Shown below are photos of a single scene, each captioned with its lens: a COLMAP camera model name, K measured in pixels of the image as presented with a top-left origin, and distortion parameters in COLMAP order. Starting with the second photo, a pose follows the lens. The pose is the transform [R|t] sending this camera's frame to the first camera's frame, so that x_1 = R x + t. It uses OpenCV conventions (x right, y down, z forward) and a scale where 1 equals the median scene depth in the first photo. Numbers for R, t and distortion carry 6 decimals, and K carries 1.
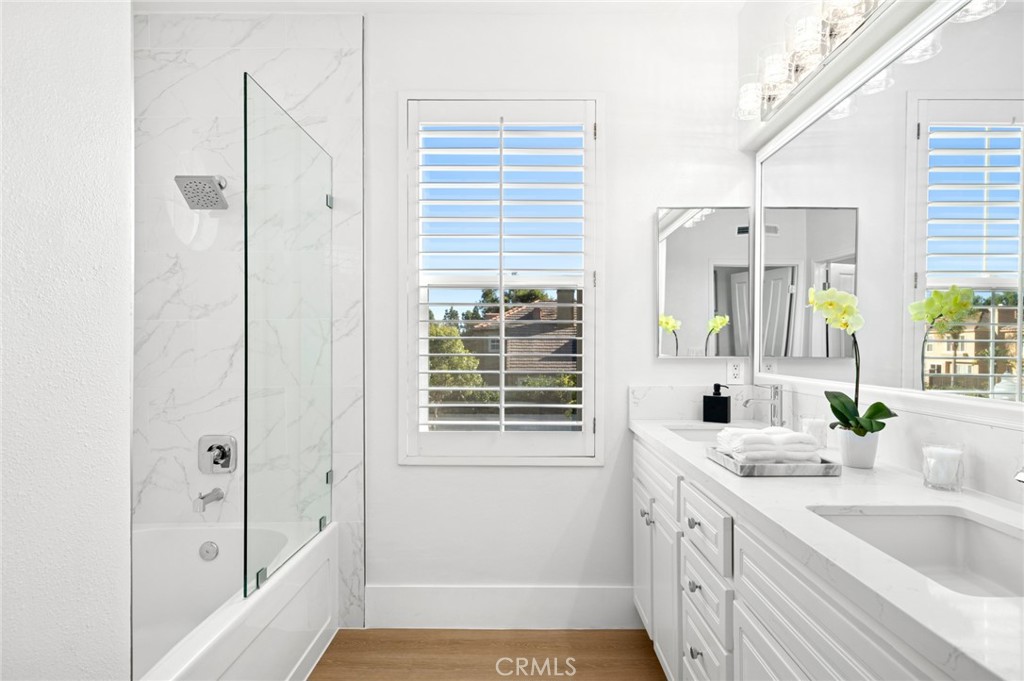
lens RADIAL K [[562.2, 0, 536.4], [0, 562.2, 349.2], [0, 0, 1]] dist [0.007544, -0.002943]
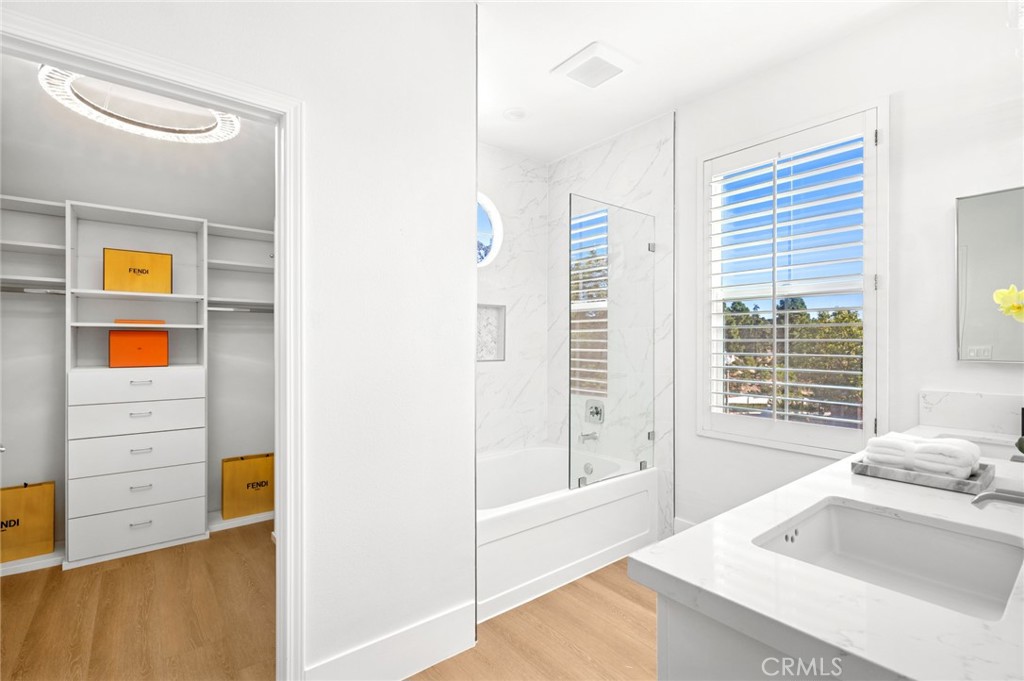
lens RADIAL K [[475.4, 0, 516.3], [0, 475.4, 340.8], [0, 0, 1]] dist [-0.003846, 0.000060]
pose [[0.622664, -0.001847, -0.782487, 0.378058], [-0.002128, 0.999990, -0.004053, -0.013683], [0.782486, 0.004189, 0.622654, -0.044501]]
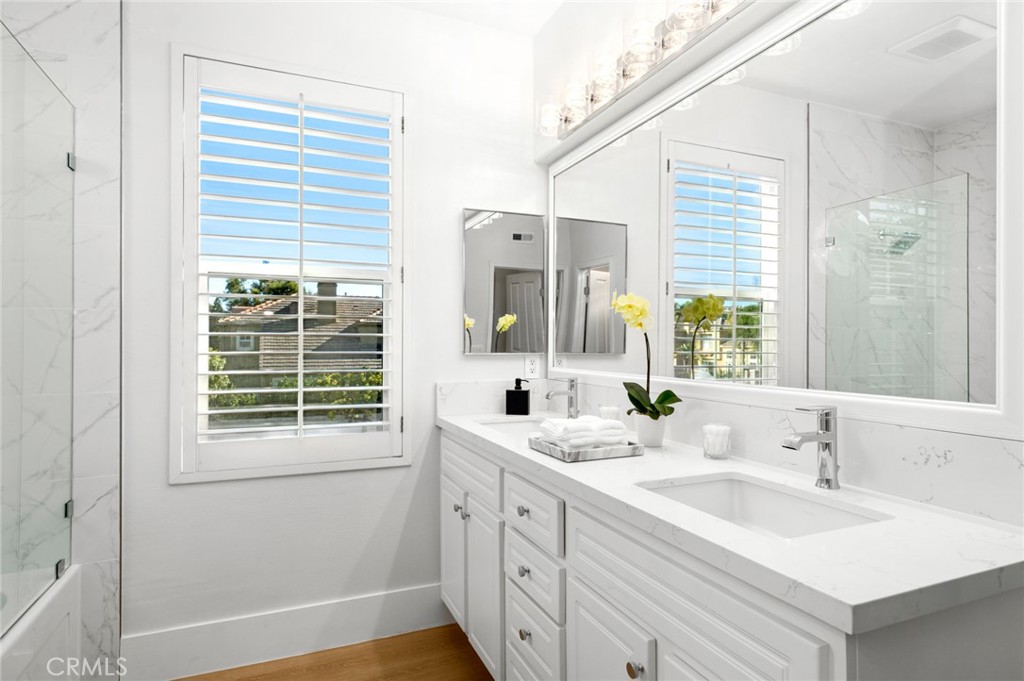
lens RADIAL K [[562.2, 0, 516.9], [0, 562.2, 339.2], [0, 0, 1]] dist [0.007544, -0.002943]
pose [[0.919666, 0.002366, 0.392694, -0.099364], [0.002384, 0.999930, -0.011610, -0.000494], [-0.392694, 0.011613, 0.919596, 0.020607]]
